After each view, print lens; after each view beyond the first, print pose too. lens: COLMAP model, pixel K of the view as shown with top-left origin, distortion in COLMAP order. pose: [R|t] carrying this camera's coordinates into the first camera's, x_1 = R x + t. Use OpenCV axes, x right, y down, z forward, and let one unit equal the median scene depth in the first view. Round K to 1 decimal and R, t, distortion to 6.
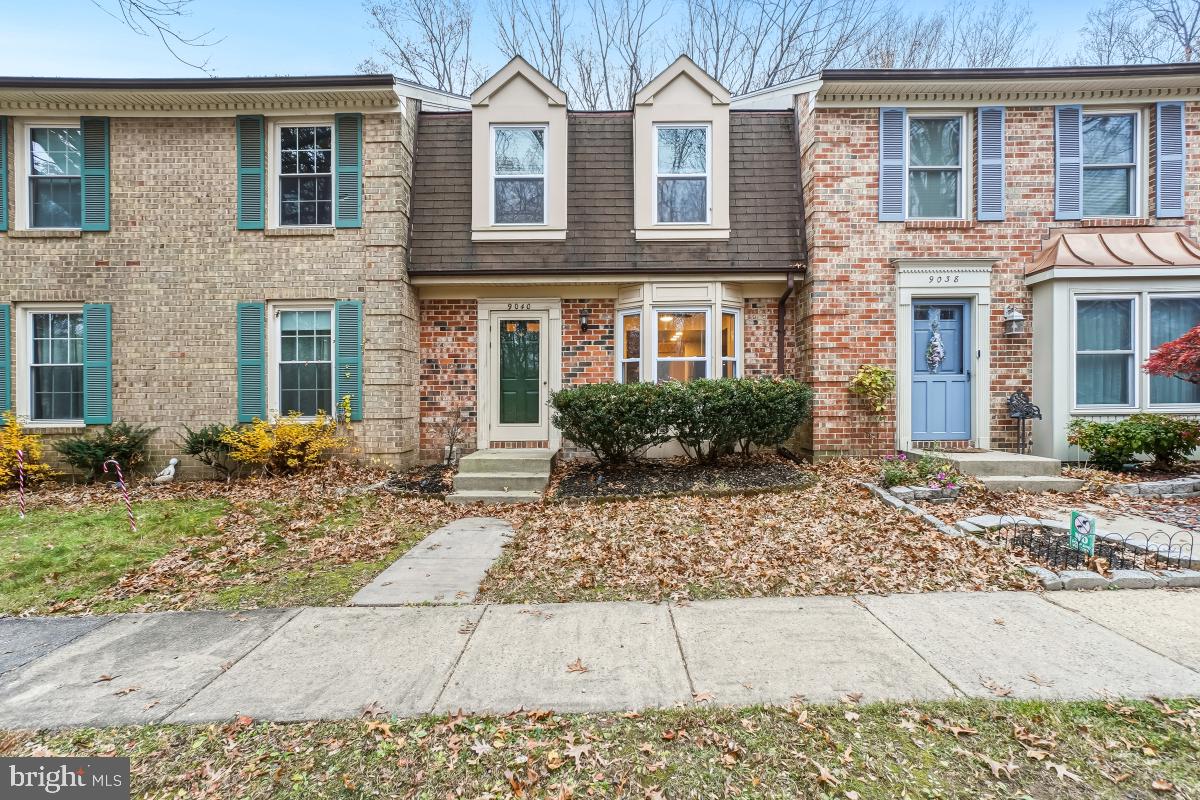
lens RADIAL K [[521.4, 0, 599.3], [0, 521.4, 396.5], [0, 0, 1]] dist [0.000189, 0.010591]
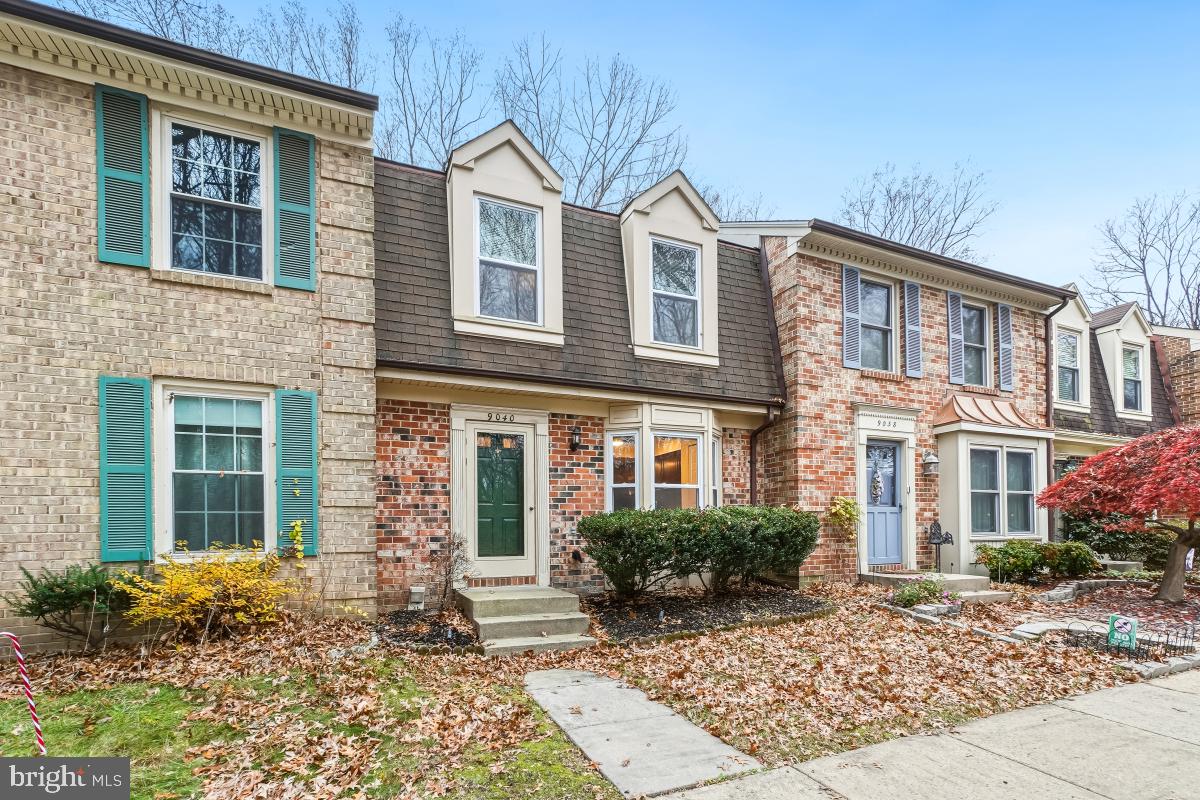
lens RADIAL K [[547.5, 0, 599.8], [0, 547.5, 523.8], [0, 0, 1]] dist [0.009687, 0.001213]
pose [[0.920261, 0.005626, 0.391264, -0.386319], [-0.002529, 0.999961, -0.008432, 0.006827], [-0.391296, 0.006770, 0.920240, 0.136699]]
